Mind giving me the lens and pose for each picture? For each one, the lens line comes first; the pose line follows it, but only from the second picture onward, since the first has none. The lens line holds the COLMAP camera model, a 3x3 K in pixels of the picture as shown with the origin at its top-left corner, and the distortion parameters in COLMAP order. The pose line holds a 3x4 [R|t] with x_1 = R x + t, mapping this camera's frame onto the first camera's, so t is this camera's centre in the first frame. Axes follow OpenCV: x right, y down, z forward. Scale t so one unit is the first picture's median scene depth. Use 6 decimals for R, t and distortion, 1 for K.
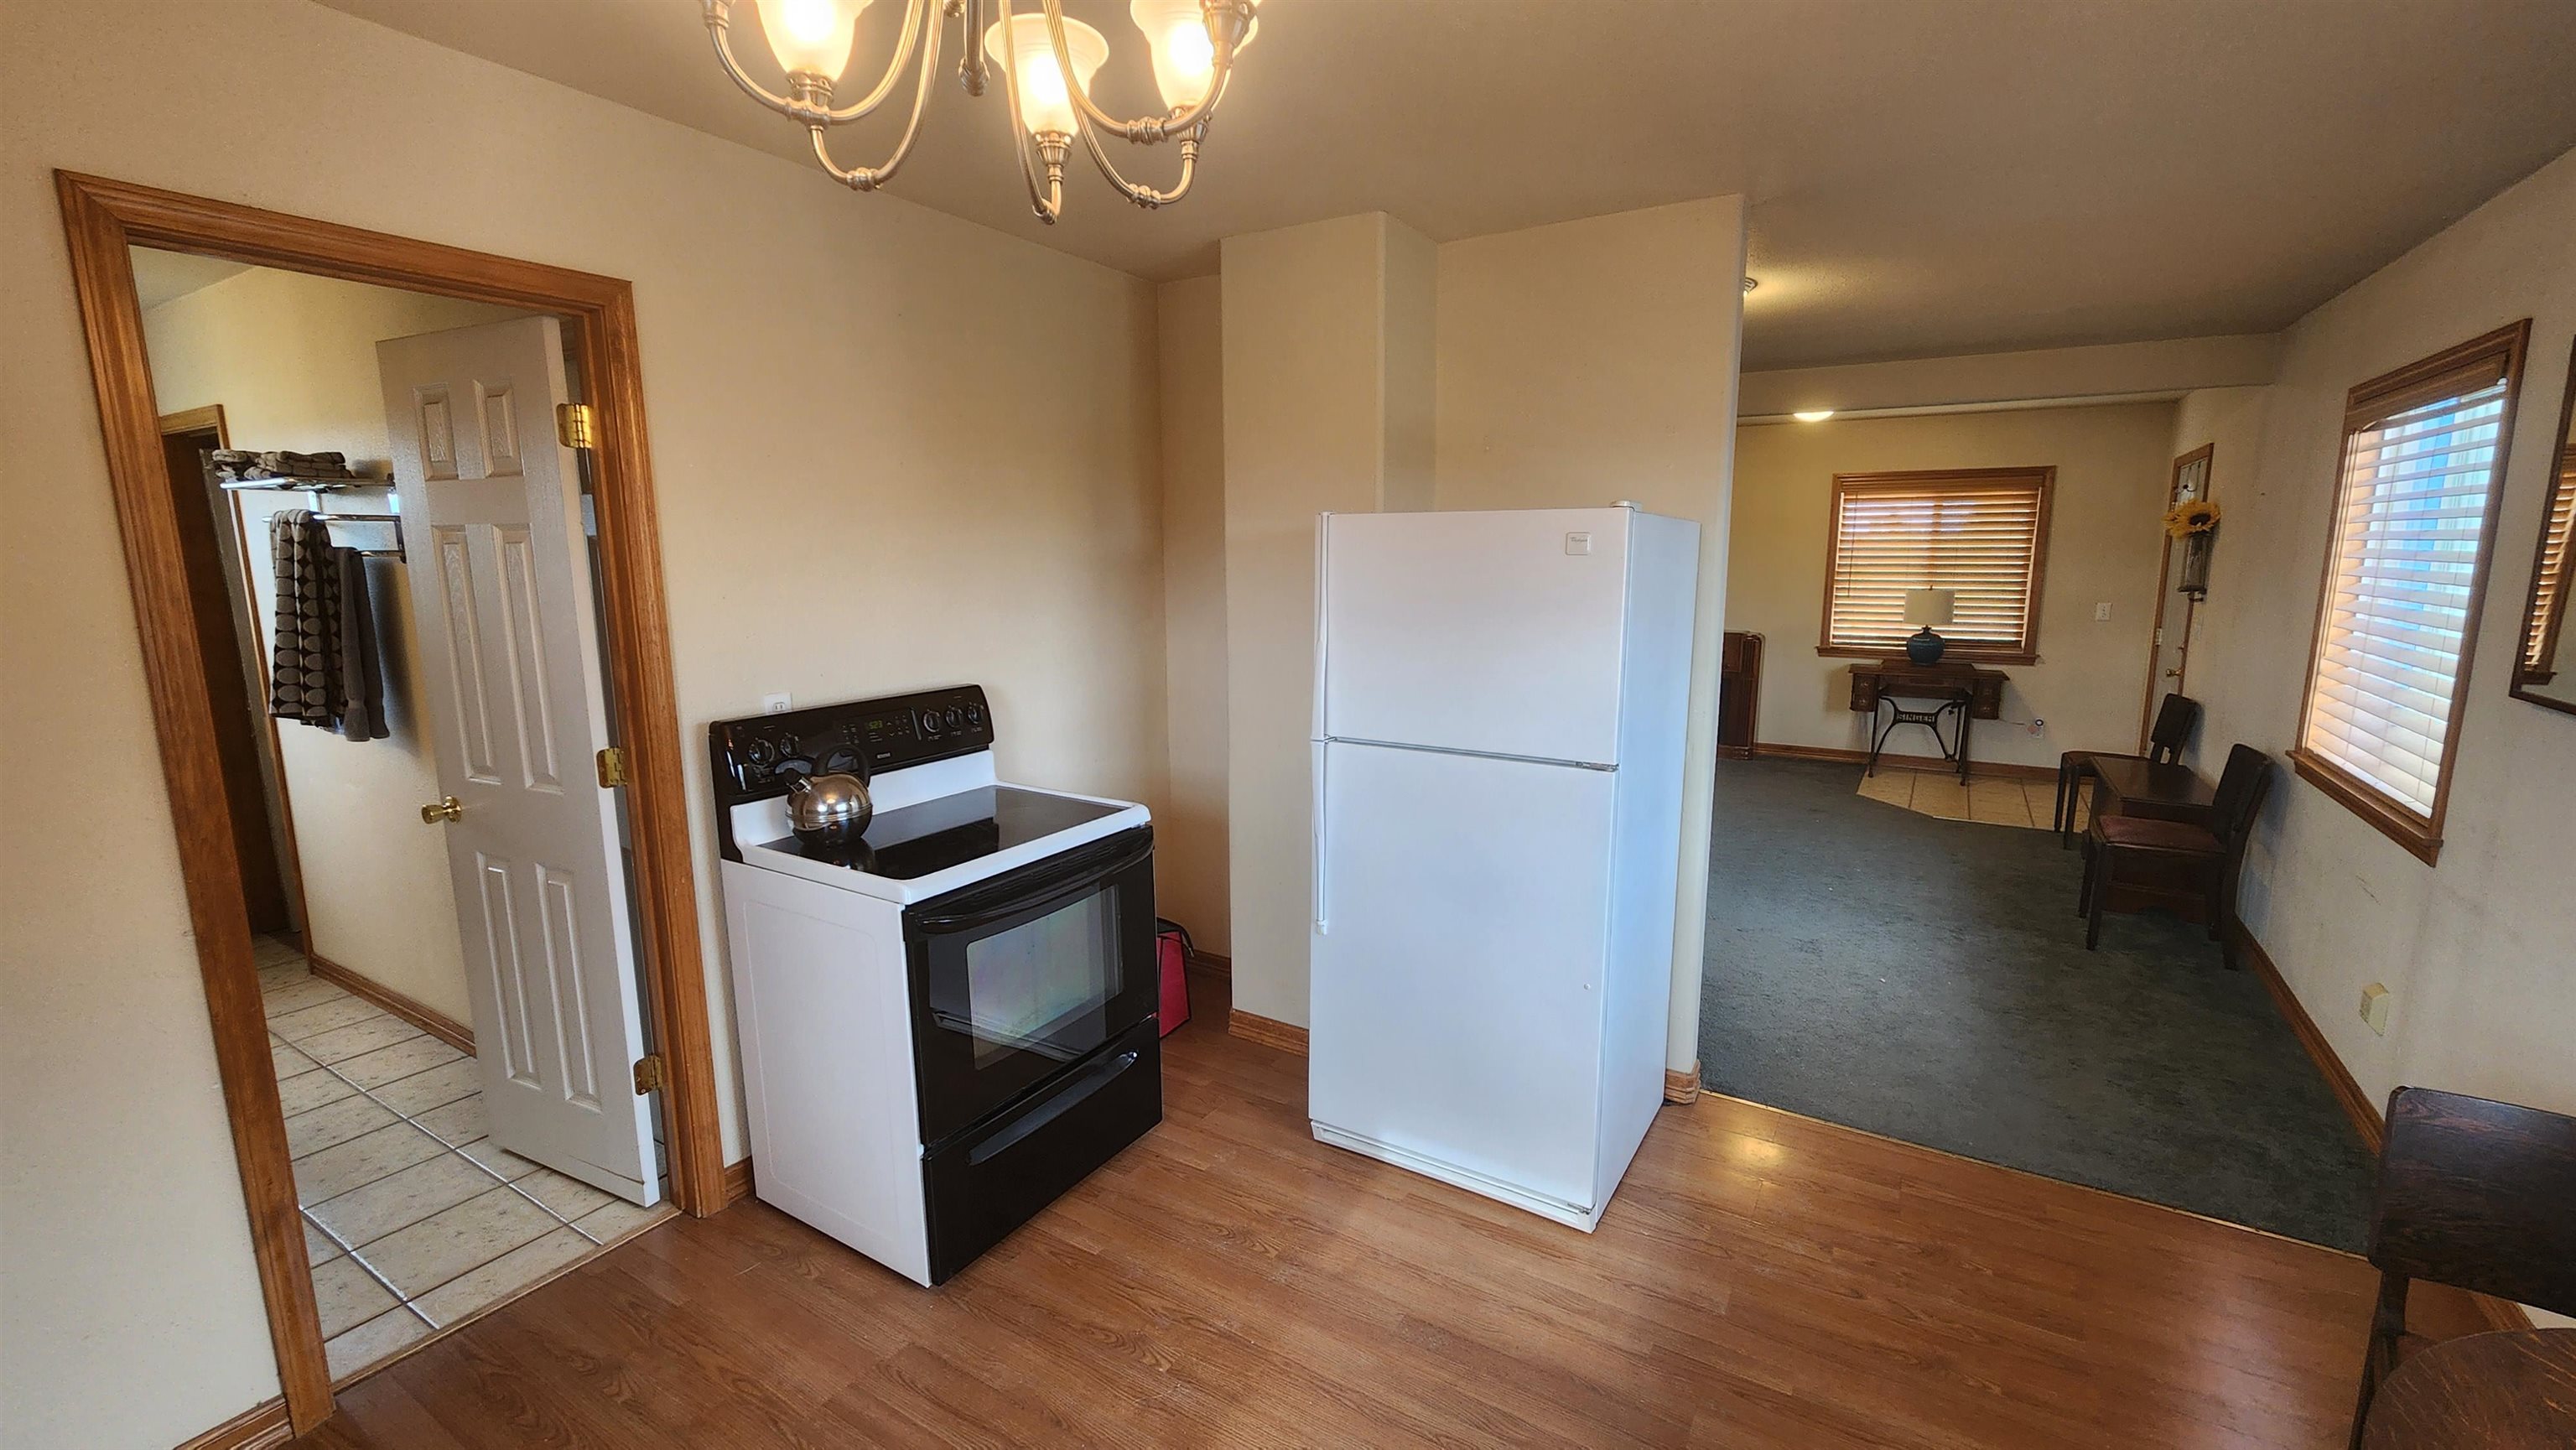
lens RADIAL K [[1064.2, 0, 1288.0], [0, 1064.2, 725.0], [0, 0, 1]] dist [0.000390, -0.000035]
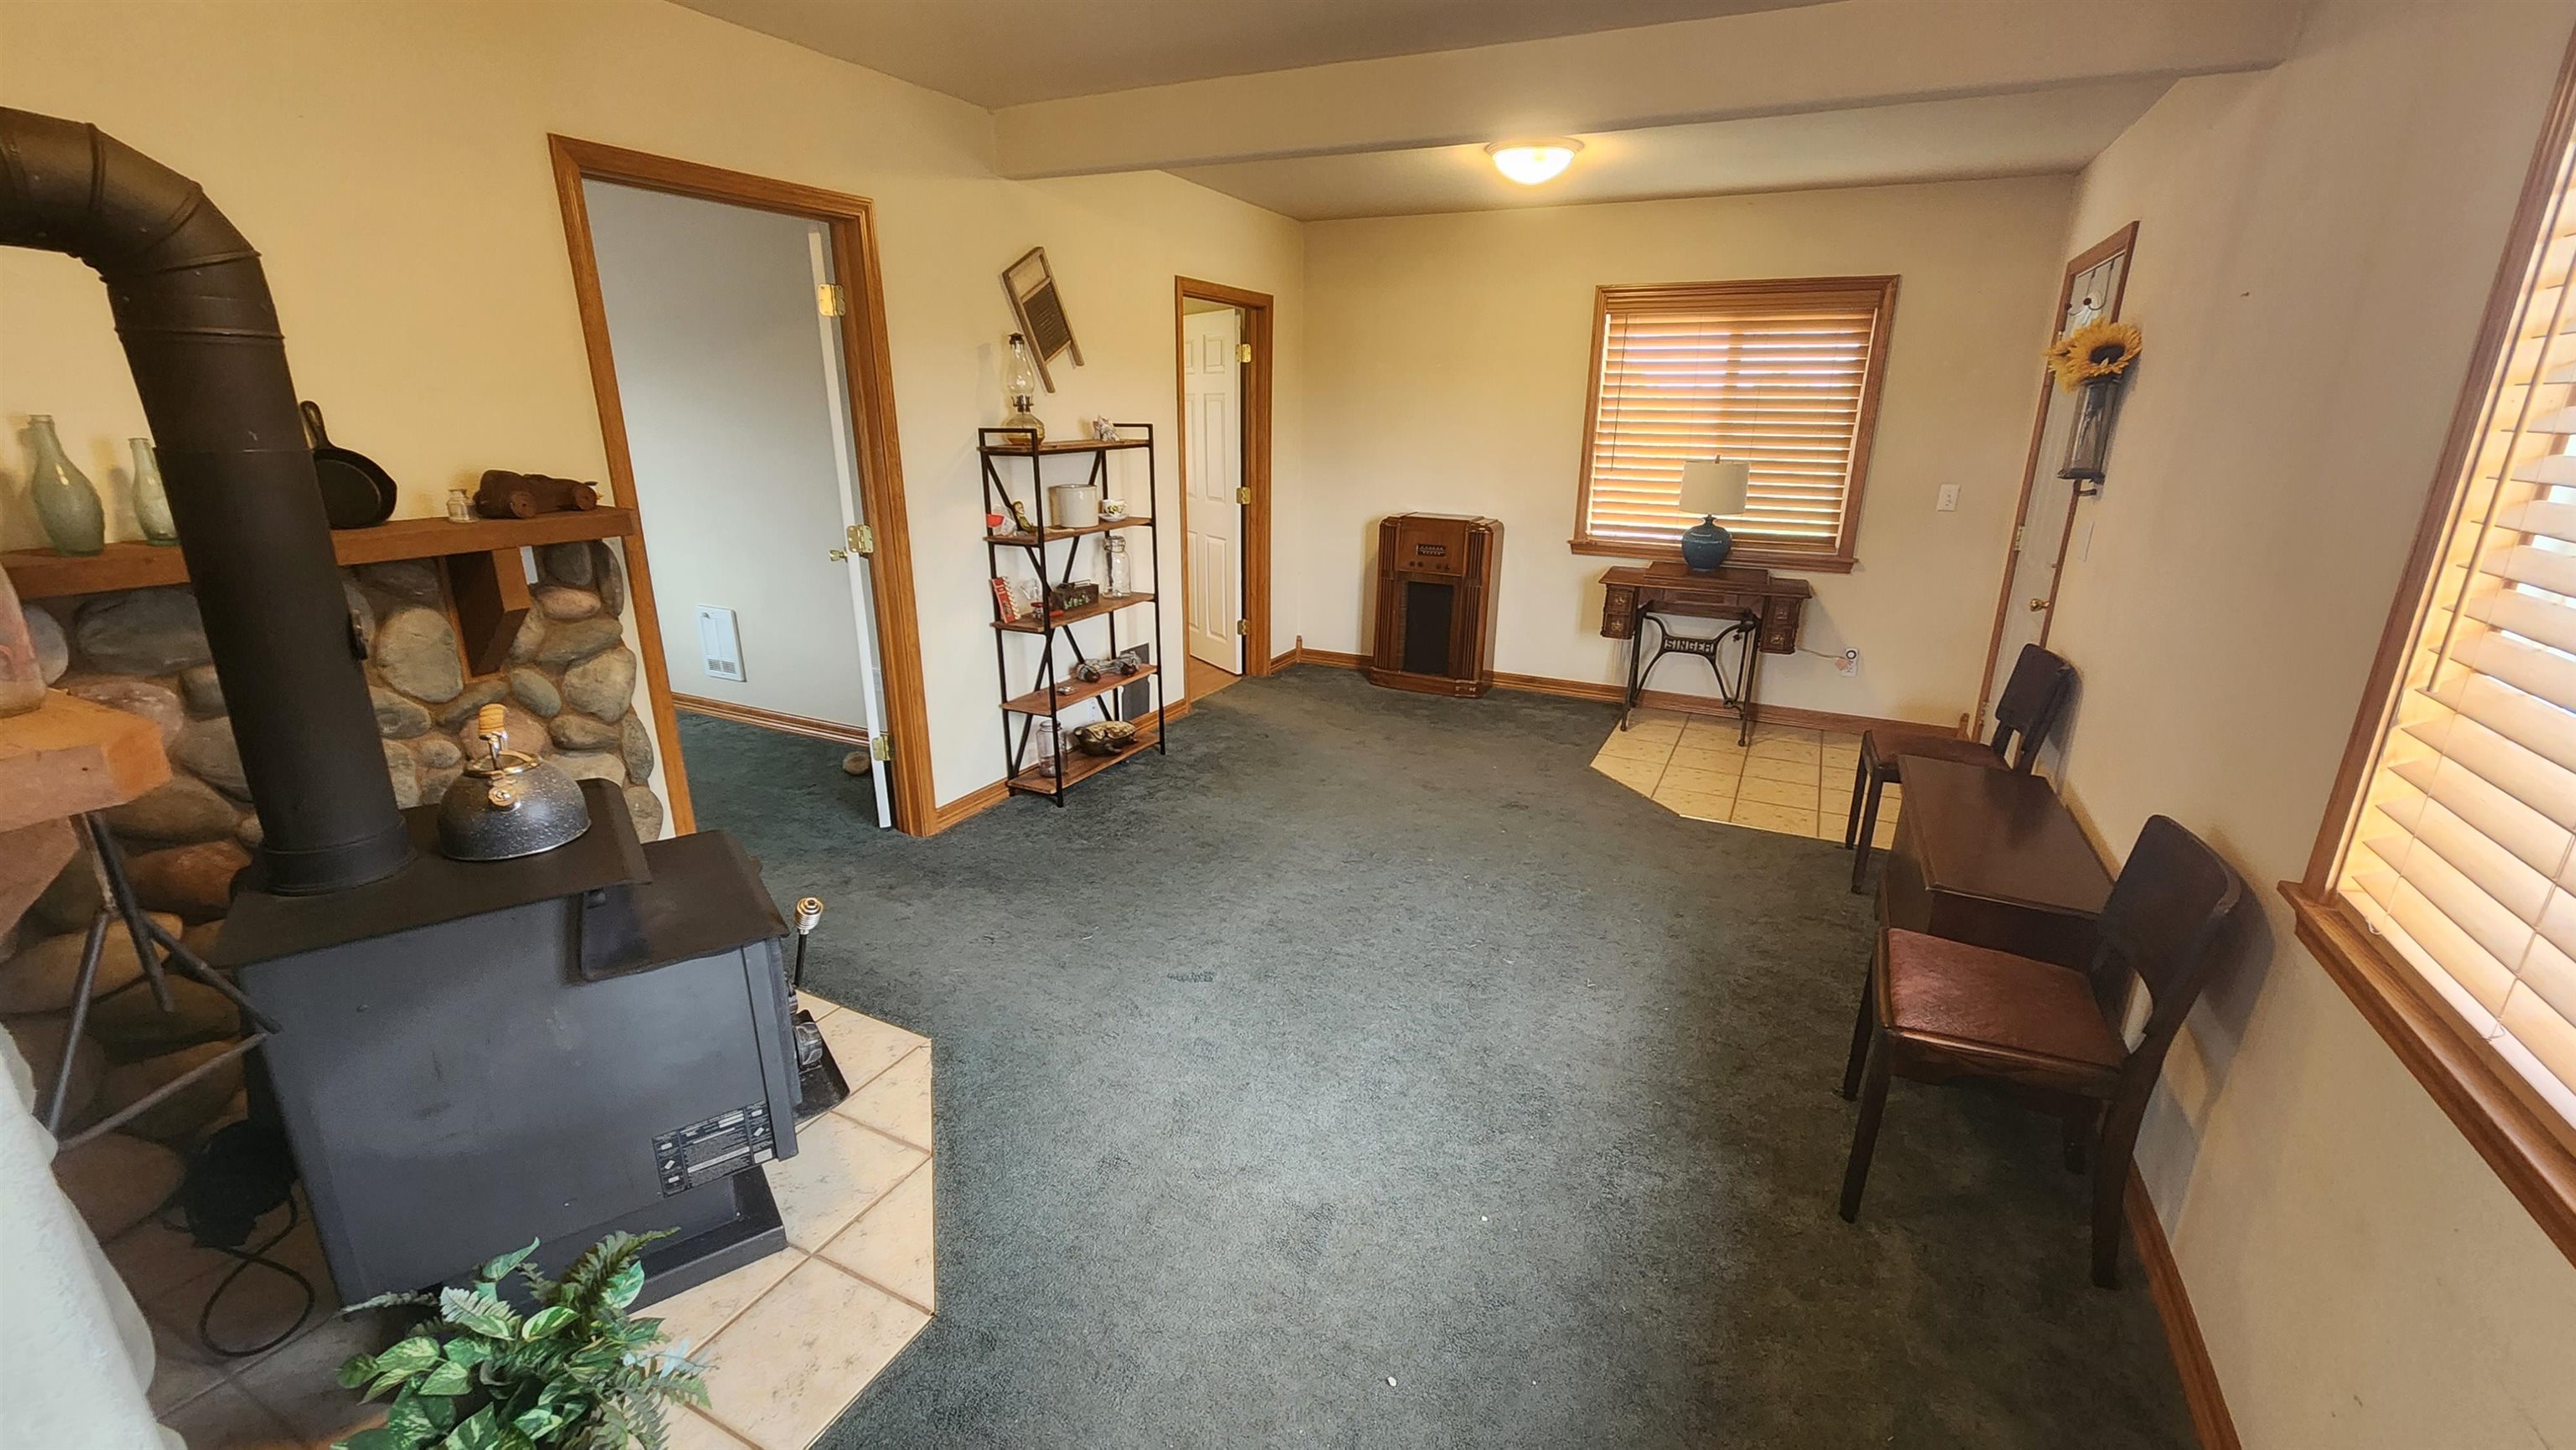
lens RADIAL K [[1064.2, 0, 1288.0], [0, 1064.2, 725.0], [0, 0, 1]] dist [0.000390, -0.000035]
pose [[0.995115, -0.013550, 0.097790, 0.261482], [0.000055, 0.990612, 0.136704, -0.053211], [-0.098725, -0.136031, 0.985773, 0.329661]]
